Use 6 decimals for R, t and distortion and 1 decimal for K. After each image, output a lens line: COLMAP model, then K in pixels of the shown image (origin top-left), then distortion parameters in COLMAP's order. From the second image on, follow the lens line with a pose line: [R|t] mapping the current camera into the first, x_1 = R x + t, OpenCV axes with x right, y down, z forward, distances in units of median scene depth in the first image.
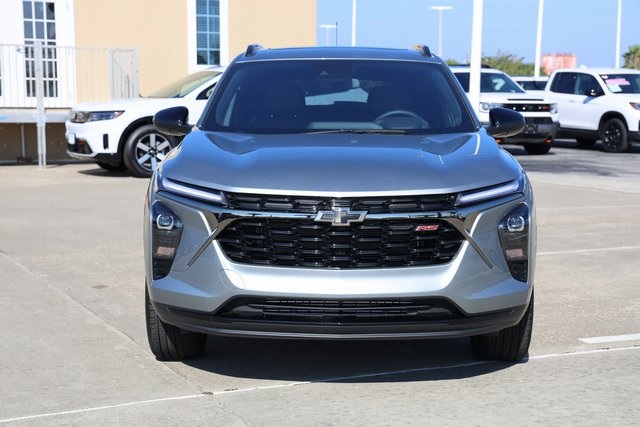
lens RADIAL K [[1180.1, 0, 320.0], [0, 1180.1, 213.5], [0, 0, 1]] dist [0.137056, 0.061967]
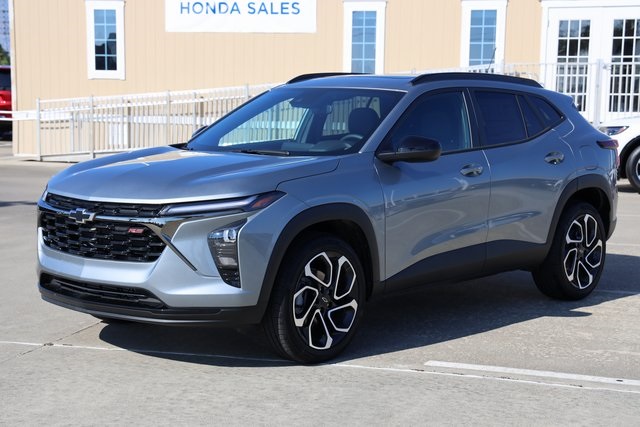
lens RADIAL K [[1191.6, 0, 320.0], [0, 1191.6, 213.5], [0, 0, 1]] dist [-0.010978, -0.248160]
pose [[0.785781, 0.077643, -0.613612, 0.797527], [-0.082373, 0.996389, 0.020591, -0.037375], [0.612995, 0.034365, 0.789339, 0.119444]]
